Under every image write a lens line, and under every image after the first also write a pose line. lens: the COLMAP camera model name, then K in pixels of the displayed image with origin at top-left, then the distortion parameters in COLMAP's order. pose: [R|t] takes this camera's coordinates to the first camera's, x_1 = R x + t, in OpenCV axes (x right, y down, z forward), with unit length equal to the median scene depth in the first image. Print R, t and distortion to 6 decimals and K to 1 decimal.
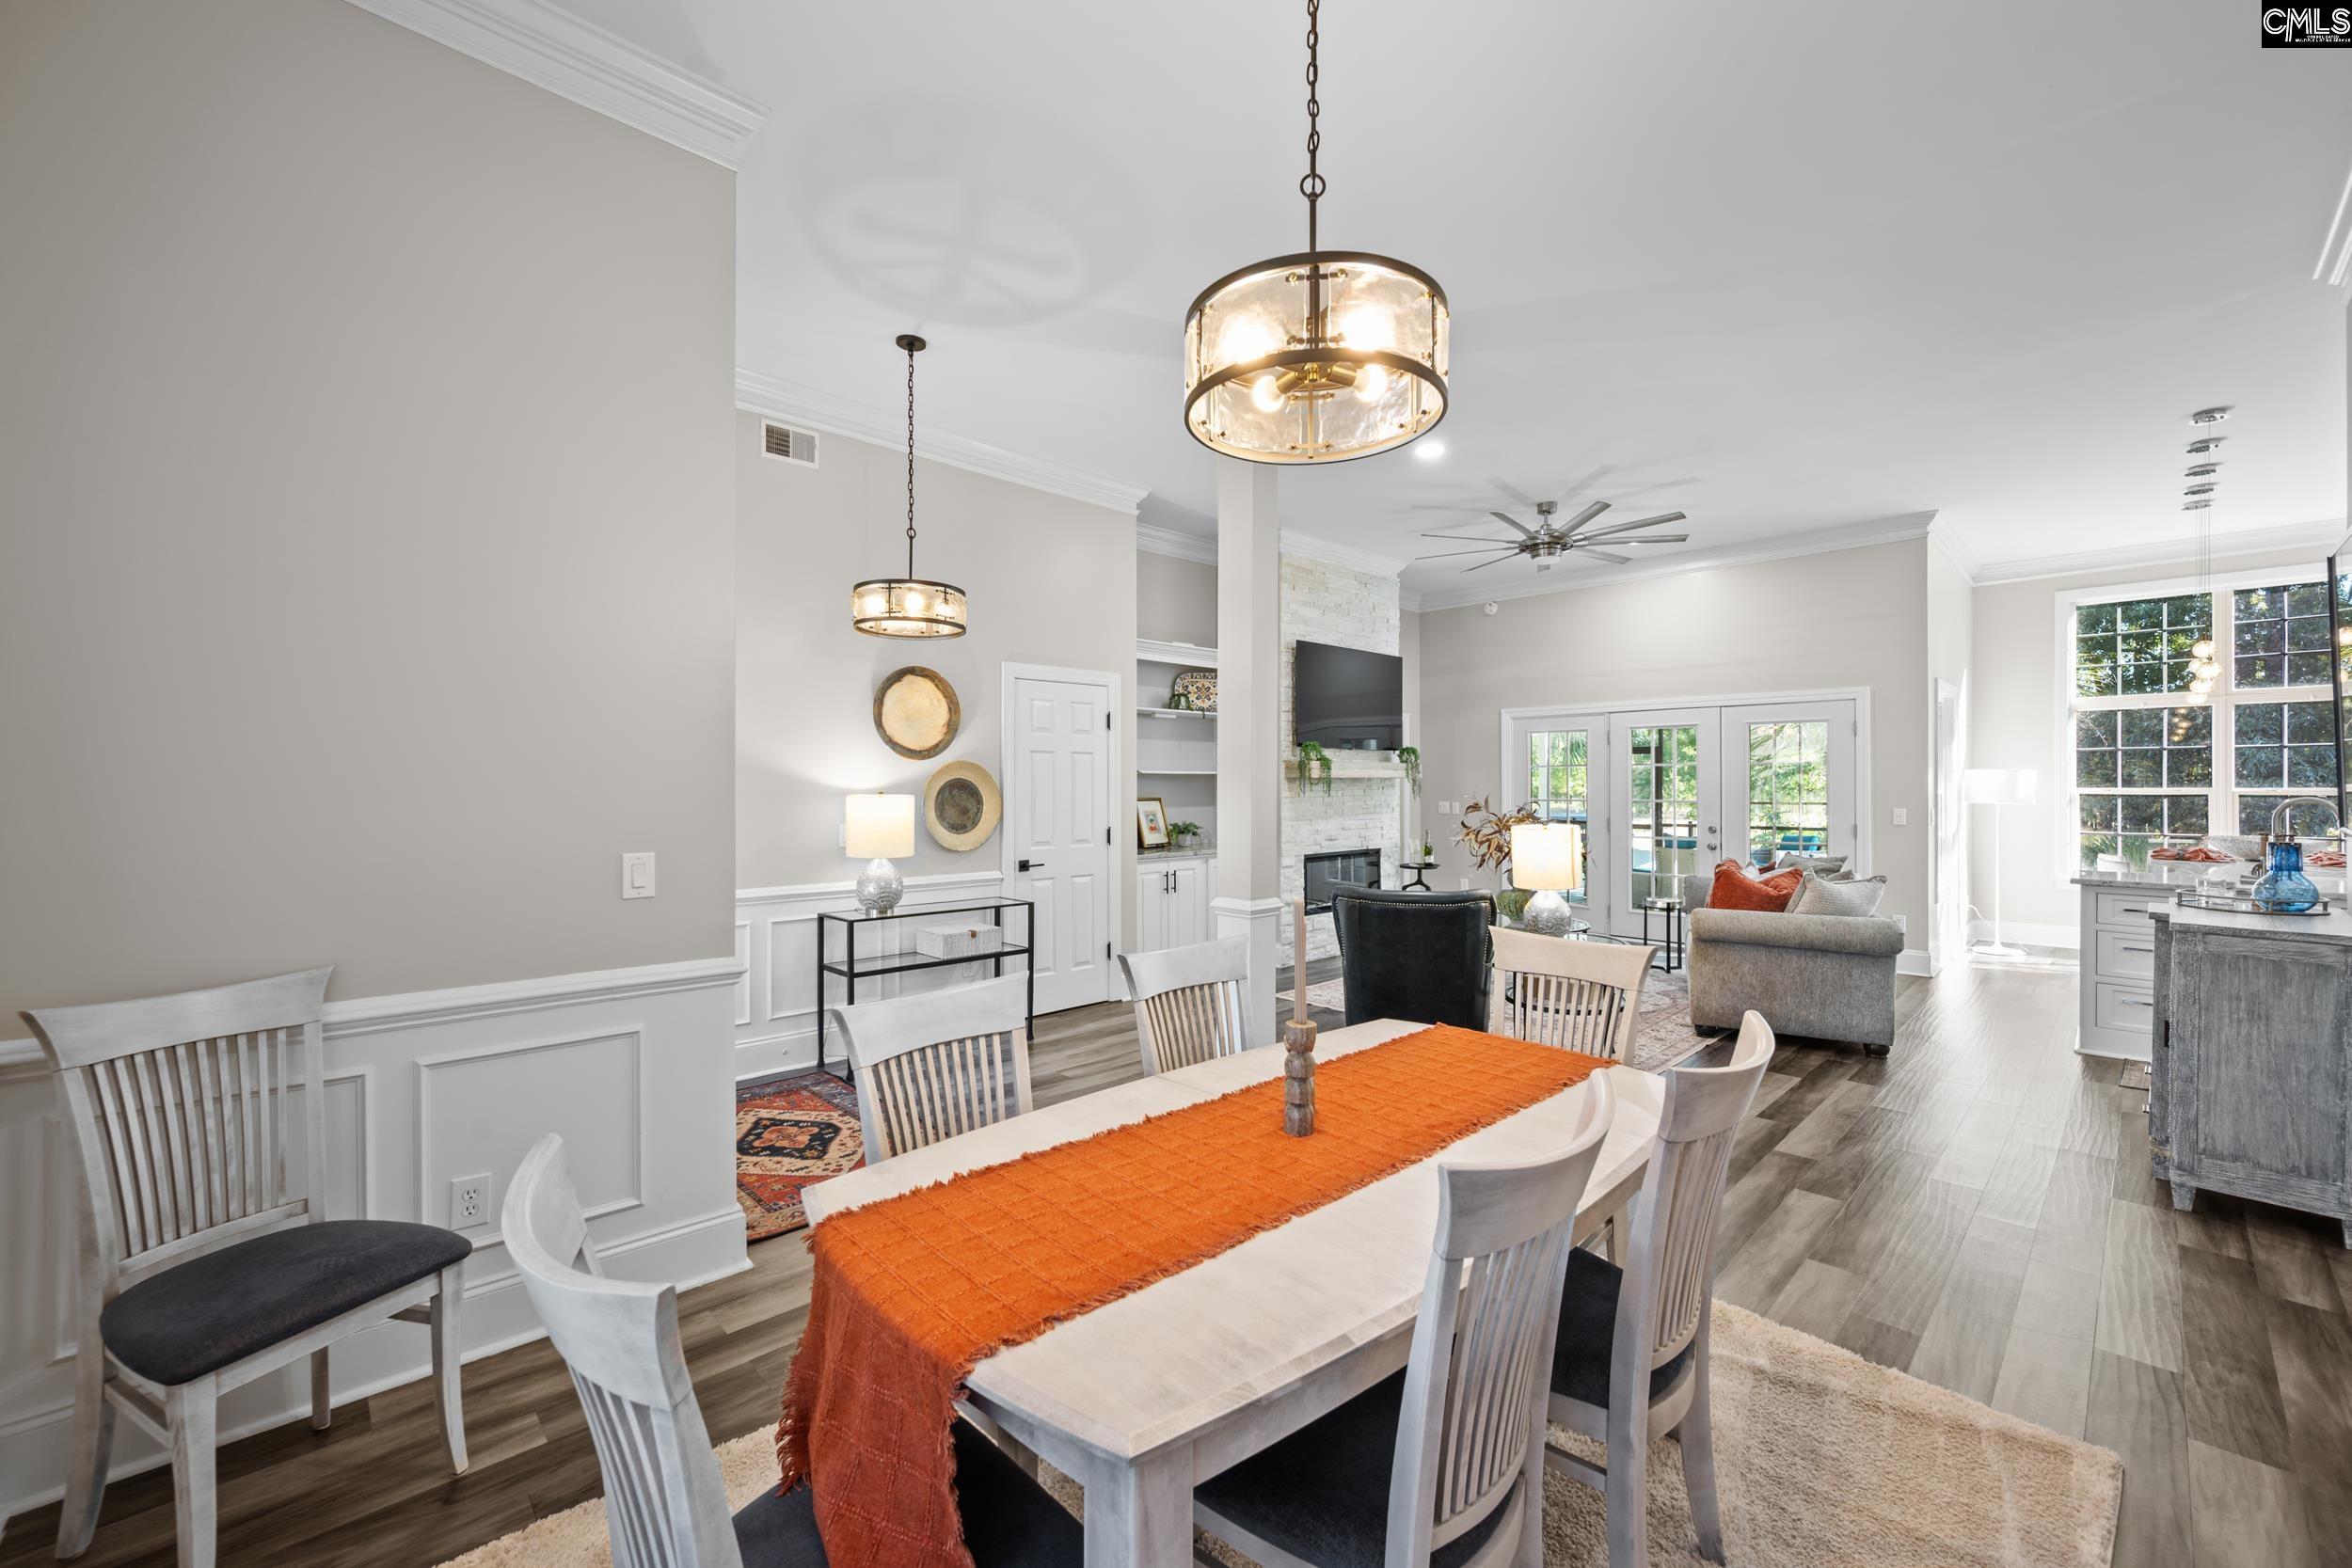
lens RADIAL K [[934.8, 0, 1189.3], [0, 934.8, 783.0], [0, 0, 1]] dist [-0.000525, -0.000063]
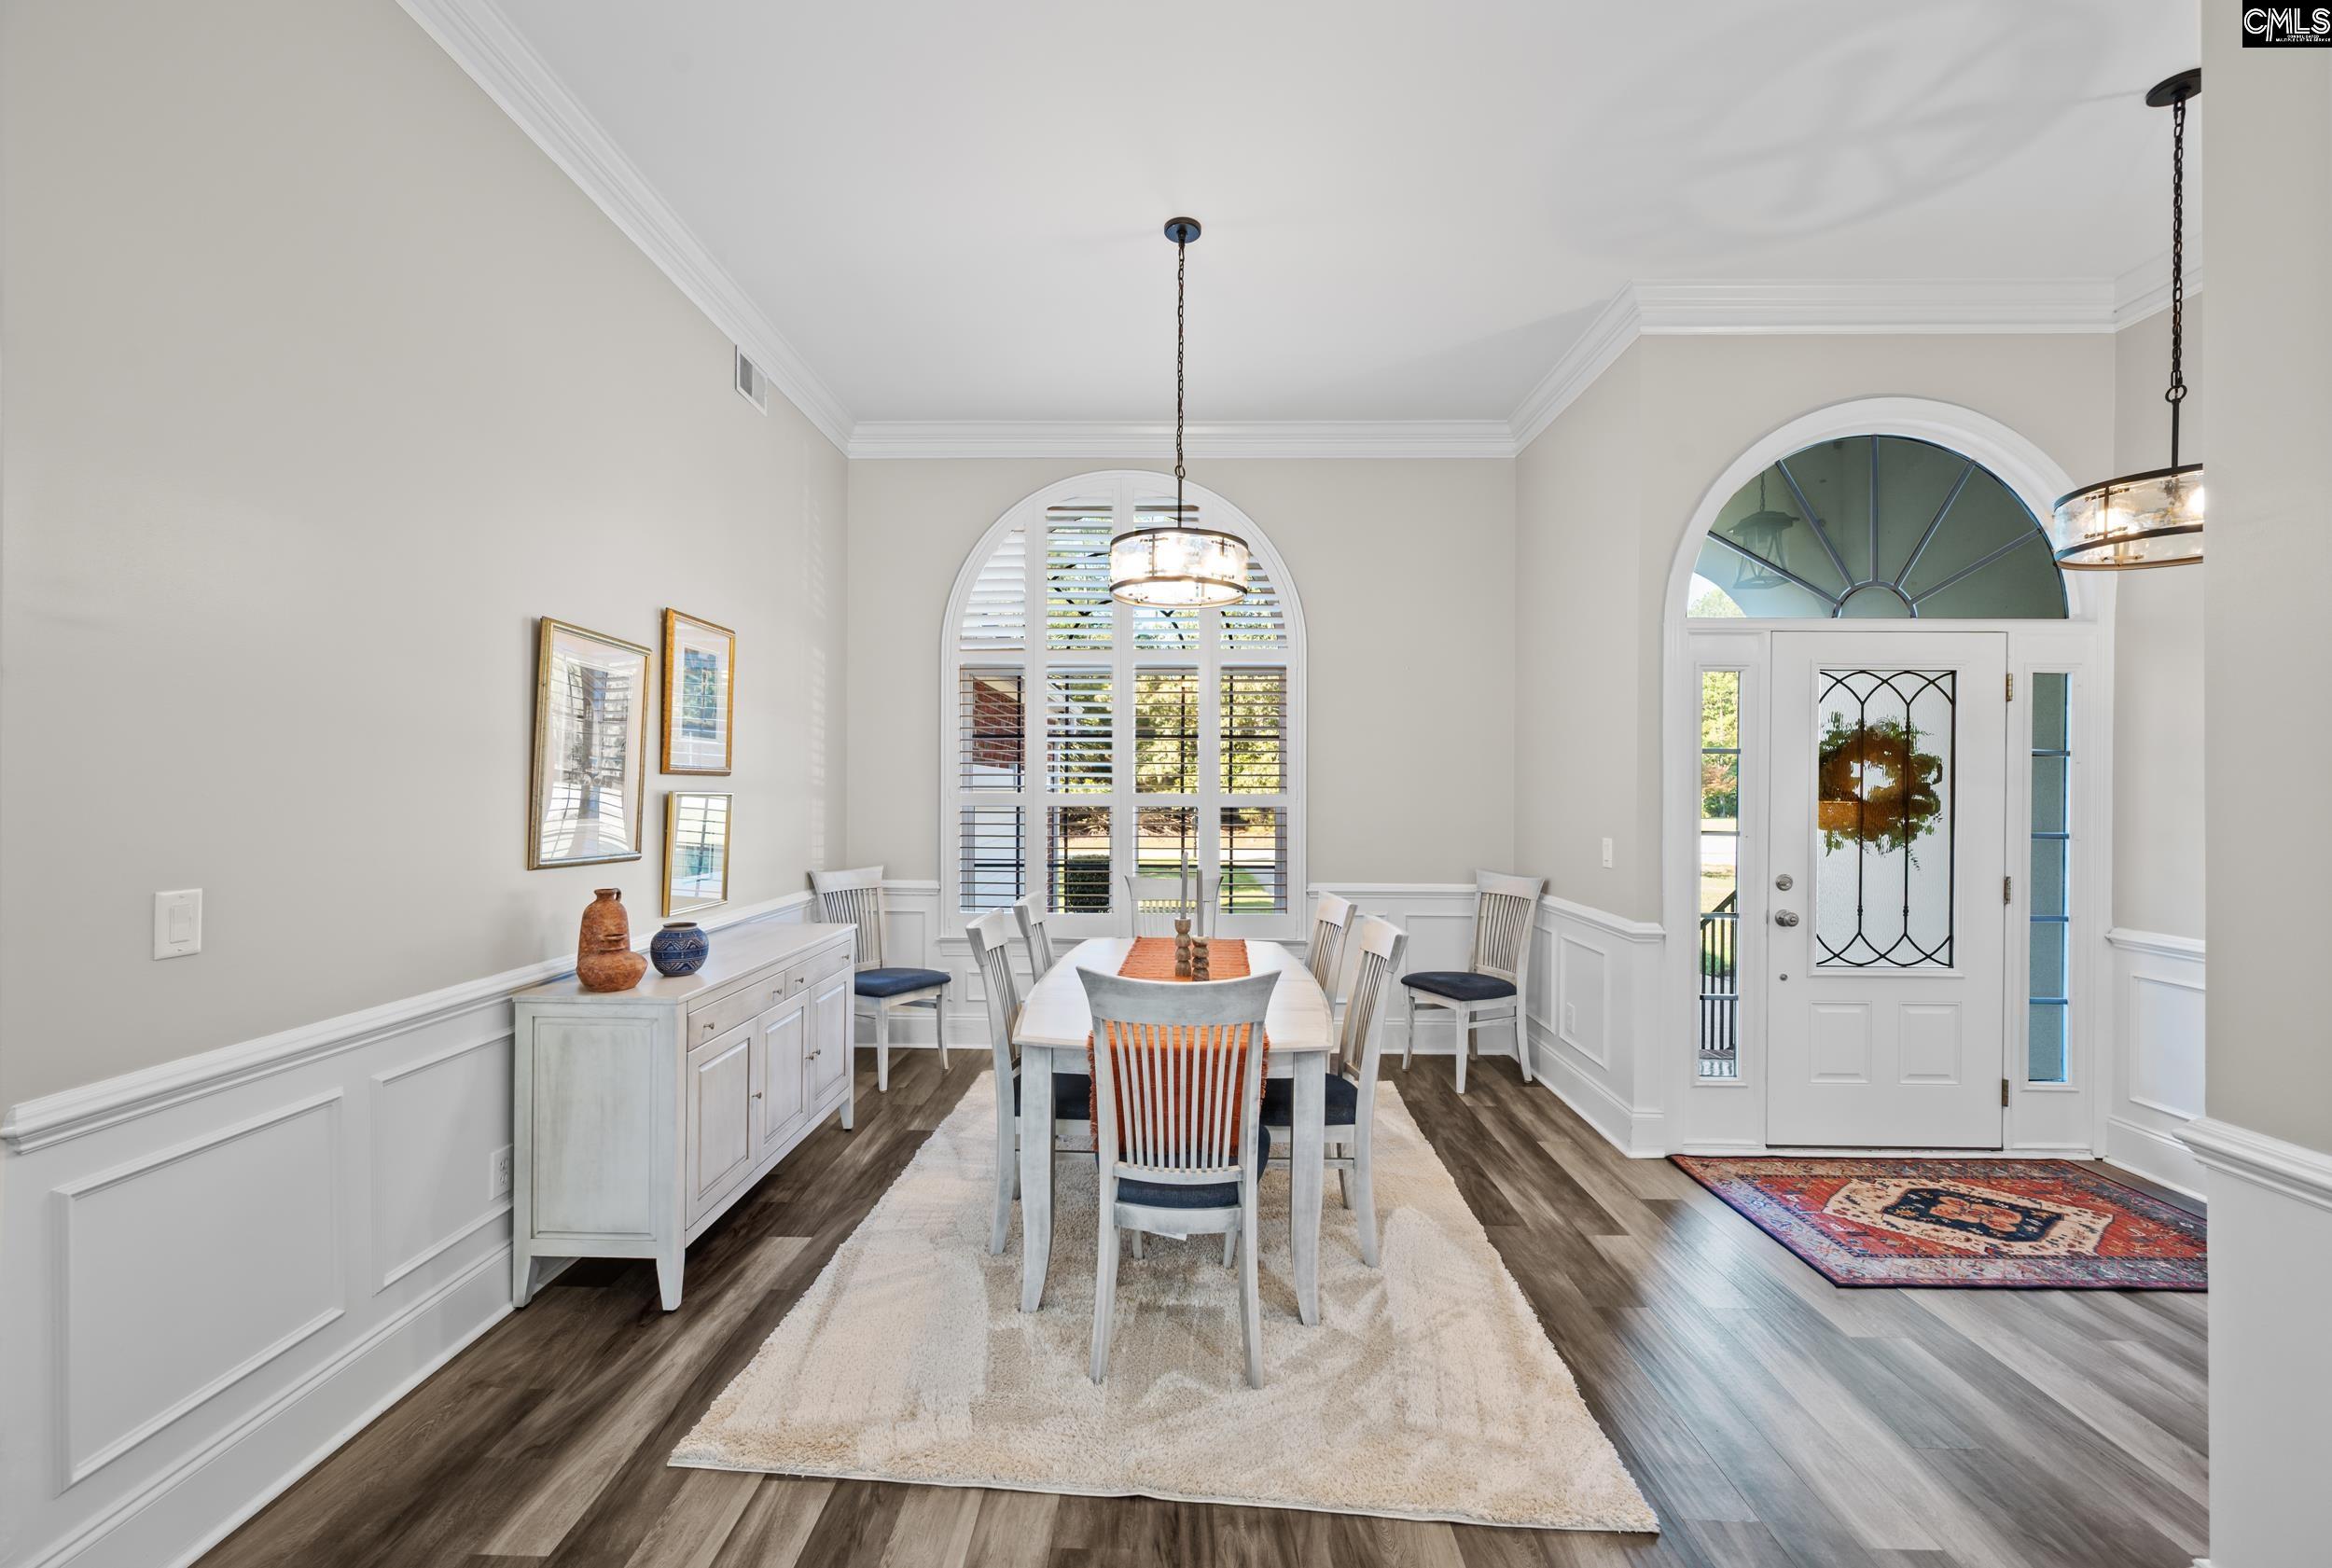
lens RADIAL K [[935.2, 0, 1163.4], [0, 935.2, 789.5], [0, 0, 1]] dist [0.002337, -0.000133]
pose [[-0.711460, -0.004715, -0.702710, 0.690833], [-0.005815, 0.999983, -0.000822, -0.000544], [0.702702, 0.003501, -0.711476, 1.084459]]
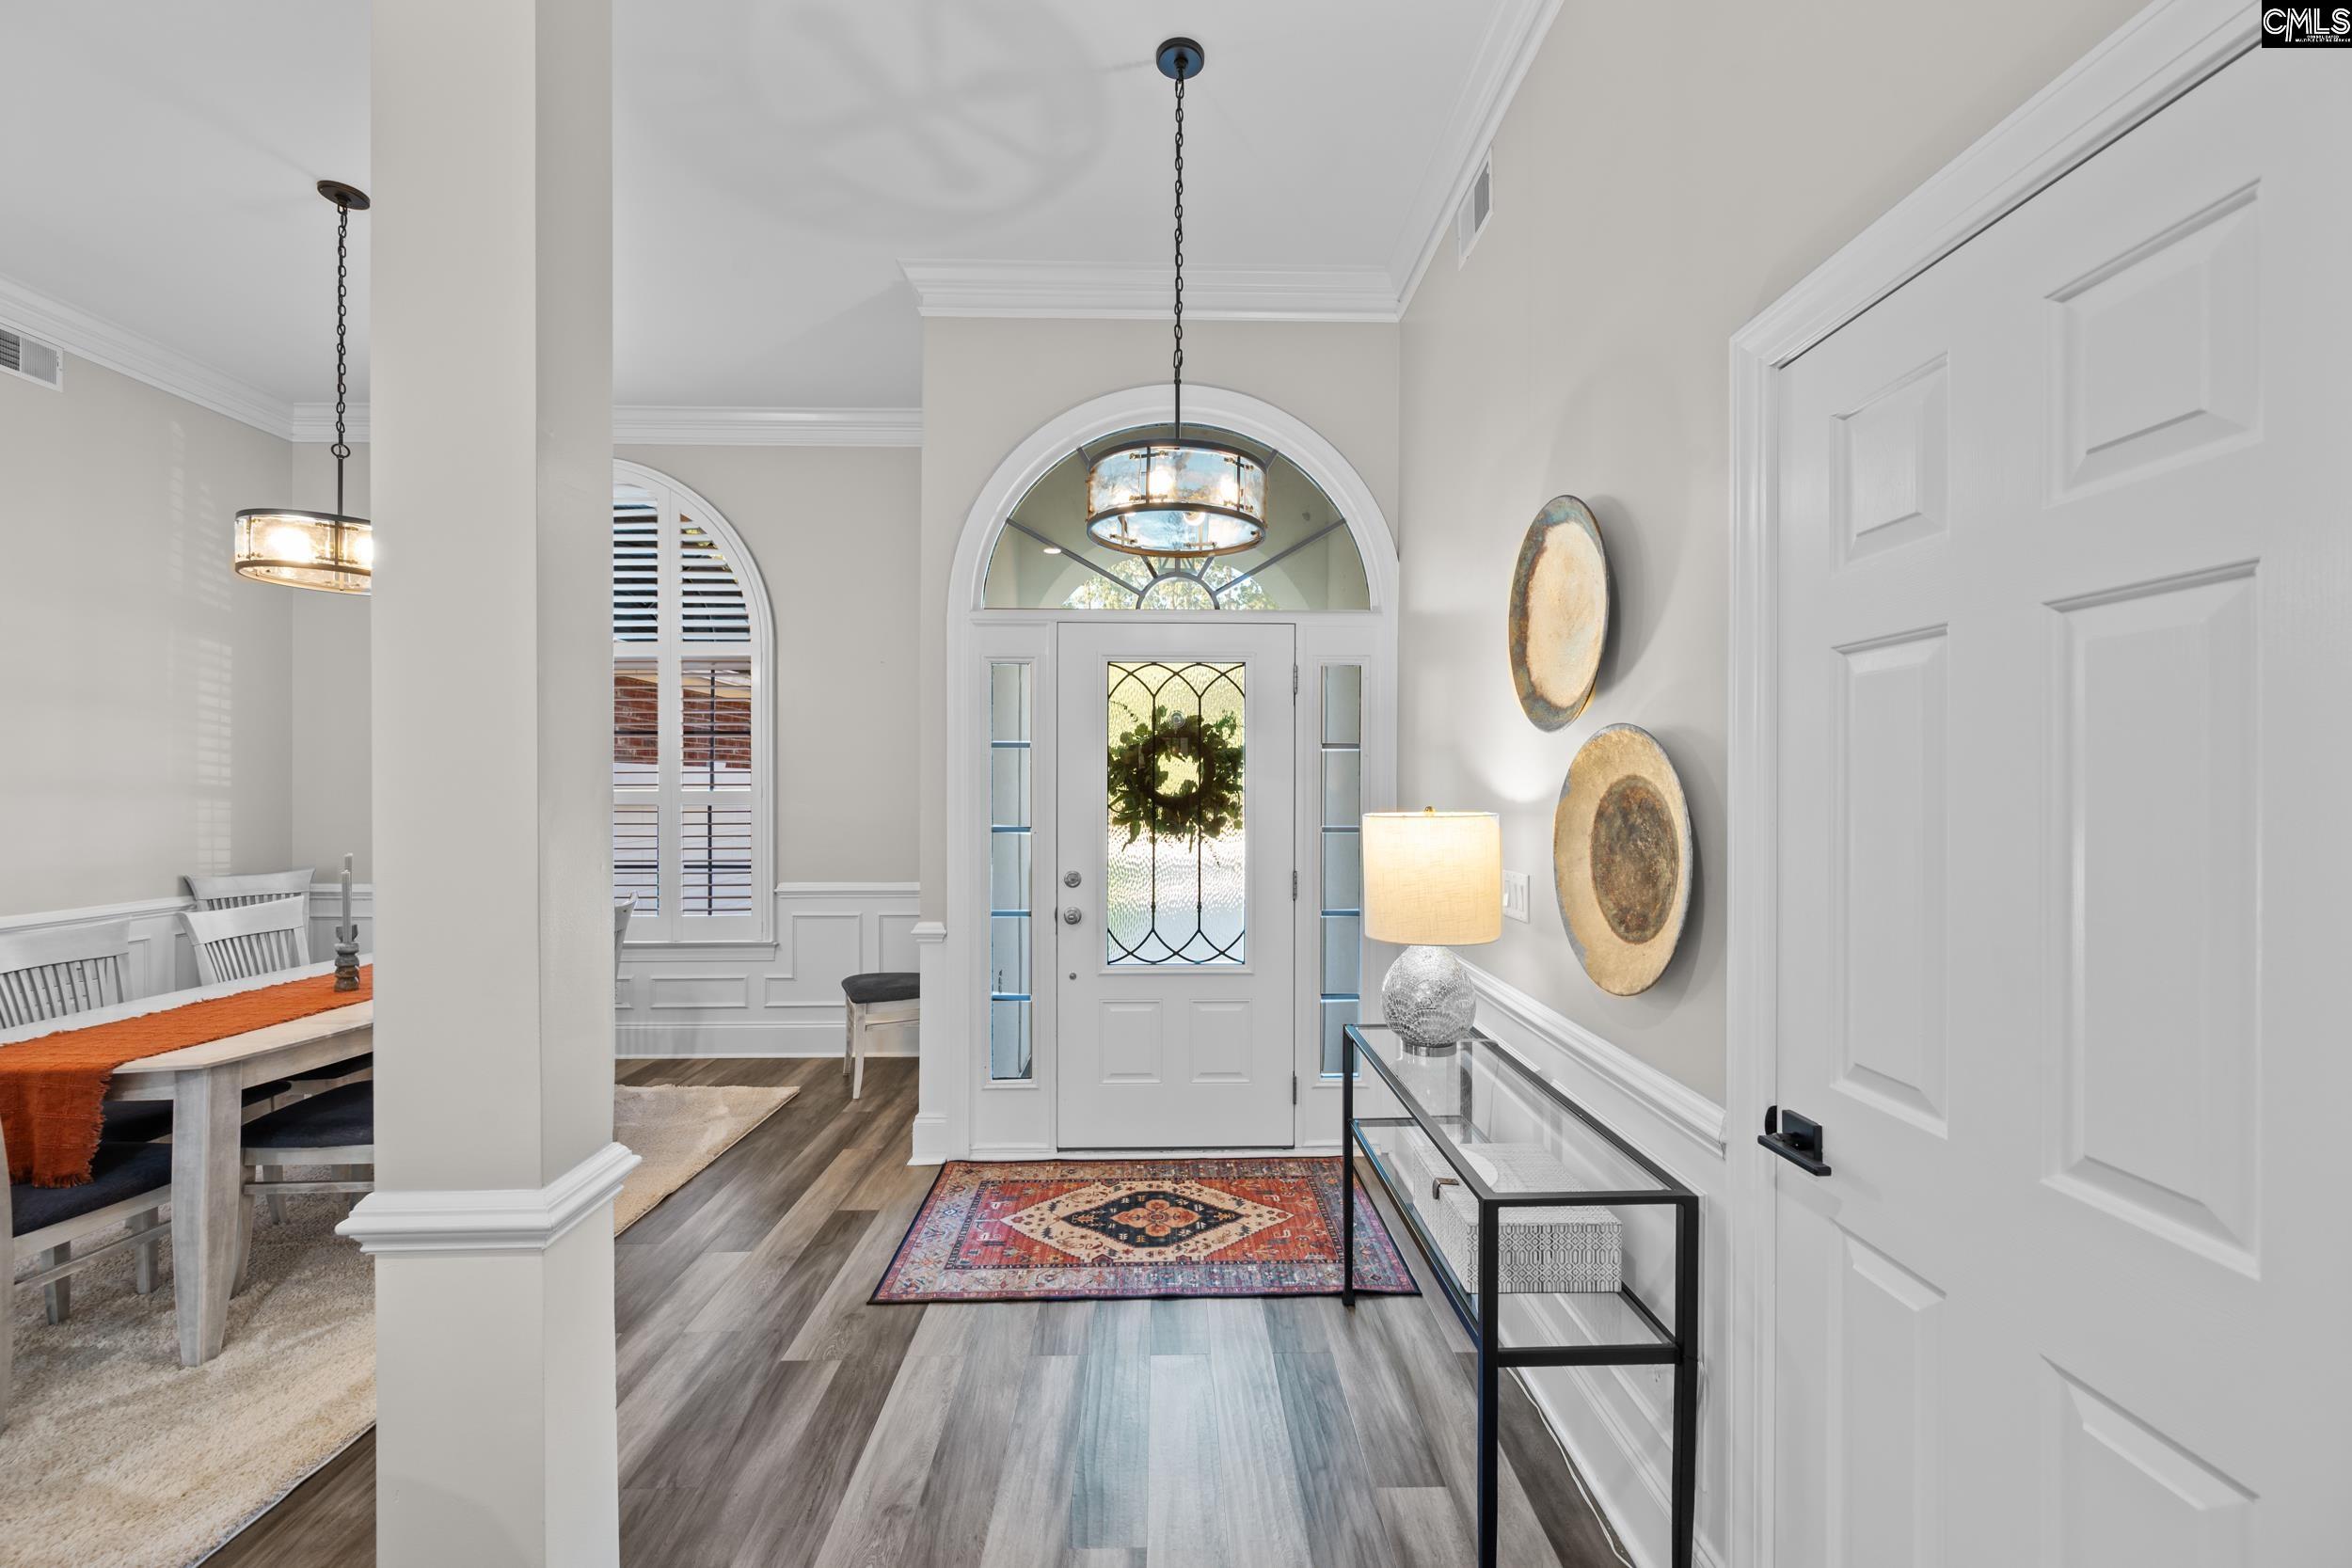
lens RADIAL K [[921.6, 0, 1182.9], [0, 921.6, 787.4], [0, 0, 1]] dist [-0.000296, 0.000008]
pose [[-0.681811, -0.000829, -0.731528, 0.150231], [-0.000410, 1.000000, -0.000752, -0.001189], [0.731529, -0.000213, -0.681811, 1.570994]]
